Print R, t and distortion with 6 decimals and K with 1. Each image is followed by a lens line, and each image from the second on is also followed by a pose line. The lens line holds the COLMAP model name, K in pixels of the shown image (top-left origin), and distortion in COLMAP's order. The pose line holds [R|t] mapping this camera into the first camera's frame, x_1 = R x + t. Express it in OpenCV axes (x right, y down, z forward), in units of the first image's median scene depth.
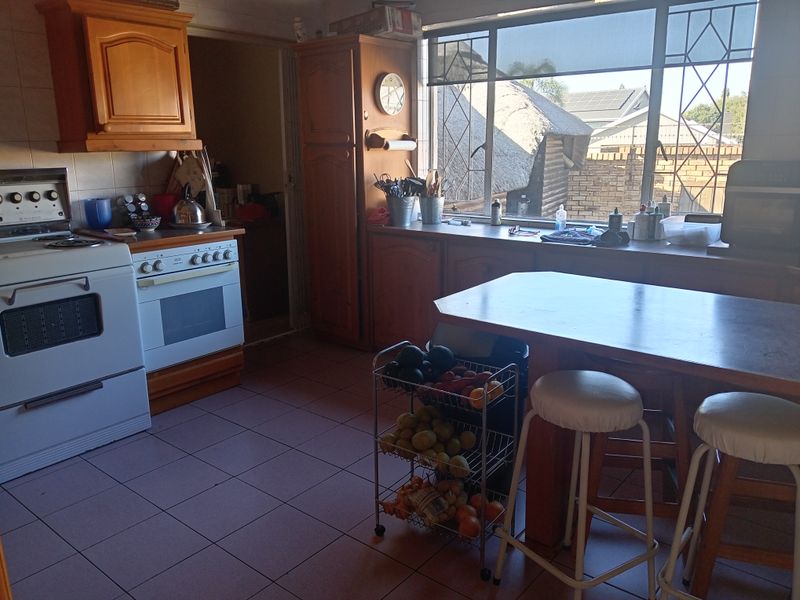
lens RADIAL K [[620.0, 0, 400.0], [0, 620.0, 300.0], [0, 0, 1]] dist [-0.001927, -0.008320]
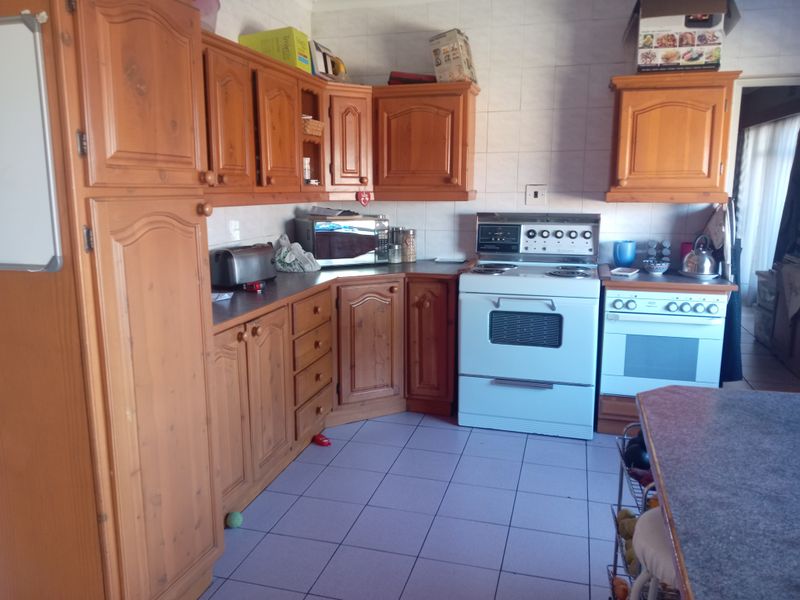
lens RADIAL K [[620.0, 0, 400.0], [0, 620.0, 300.0], [0, 0, 1]] dist [-0.001927, -0.008320]
pose [[0.382507, 0.174895, -0.907249, 0.458456], [-0.224773, 0.970036, 0.092232, -0.072016], [0.896195, 0.168646, 0.410357, 0.166607]]
